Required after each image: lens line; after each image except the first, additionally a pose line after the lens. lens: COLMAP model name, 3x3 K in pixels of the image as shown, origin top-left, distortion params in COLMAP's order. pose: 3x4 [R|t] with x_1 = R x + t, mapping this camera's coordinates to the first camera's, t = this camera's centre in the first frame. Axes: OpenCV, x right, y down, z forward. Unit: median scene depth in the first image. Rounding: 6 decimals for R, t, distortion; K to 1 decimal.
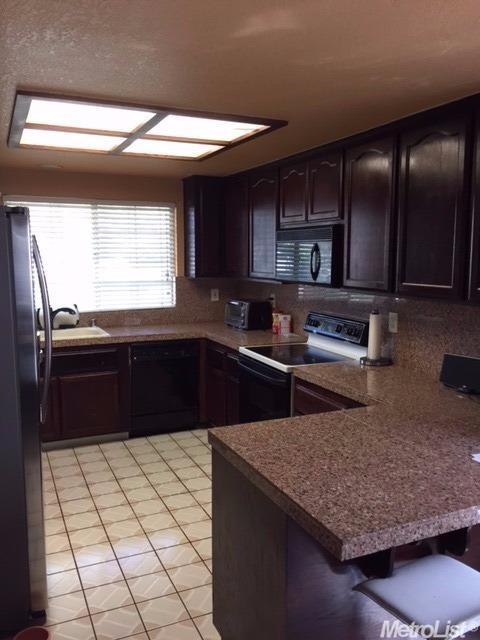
lens RADIAL K [[547.9, 0, 241.5], [0, 547.9, 320.9], [0, 0, 1]] dist [0.070932, -0.069968]
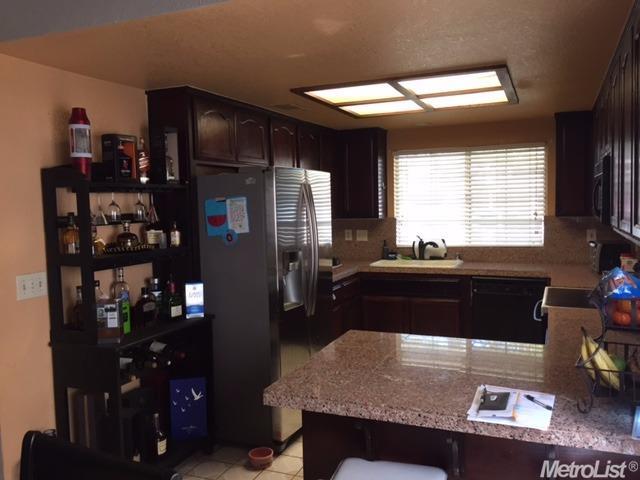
lens RADIAL K [[547.9, 0, 321.2], [0, 547.9, 237.7], [0, 0, 1]] dist [0.070932, -0.069968]
pose [[0.681624, 0.033821, -0.730921, 0.367449], [-0.068945, 0.997456, -0.018141, 0.005158], [0.728447, 0.062758, 0.682221, 0.030721]]
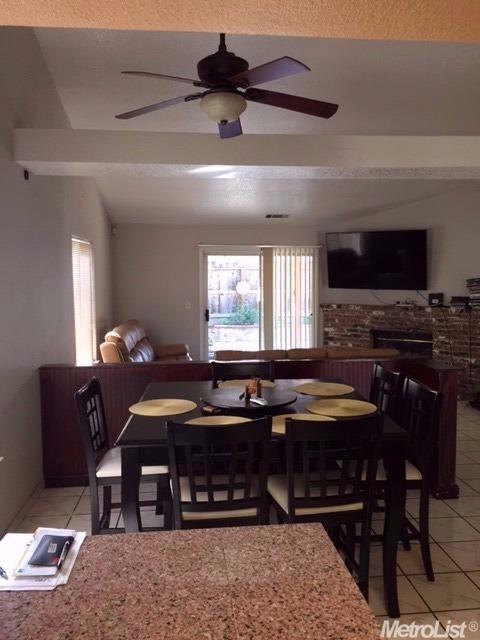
lens RADIAL K [[547.9, 0, 243.1], [0, 547.9, 319.8], [0, 0, 1]] dist [0.070932, -0.069968]
pose [[-0.950281, -0.021628, 0.310641, -0.007551], [0.043251, 0.978748, 0.200452, -0.085013], [-0.308375, 0.203921, -0.929151, 0.590350]]
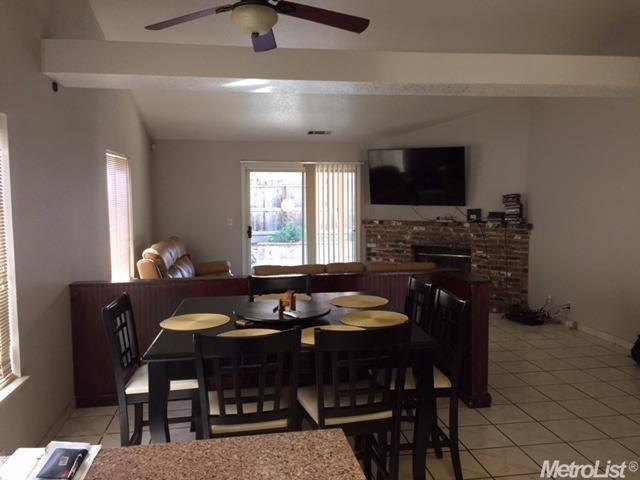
lens RADIAL K [[547.9, 0, 325.1], [0, 547.9, 236.8], [0, 0, 1]] dist [0.070932, -0.069968]
pose [[-0.967766, -0.014472, 0.251434, -0.025092], [0.037465, 0.978967, 0.200550, -0.078020], [-0.249048, 0.203506, -0.946869, 0.587976]]
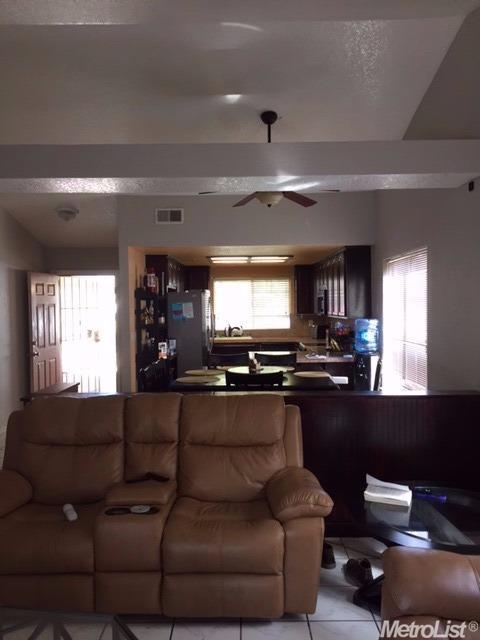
lens RADIAL K [[547.9, 0, 237.3], [0, 547.9, 321.5], [0, 0, 1]] dist [0.070932, -0.069968]
pose [[0.907564, 0.005878, -0.419873, 0.595187], [-0.043022, 0.995942, -0.079050, 0.125672], [0.417705, 0.089807, 0.904133, -0.968829]]
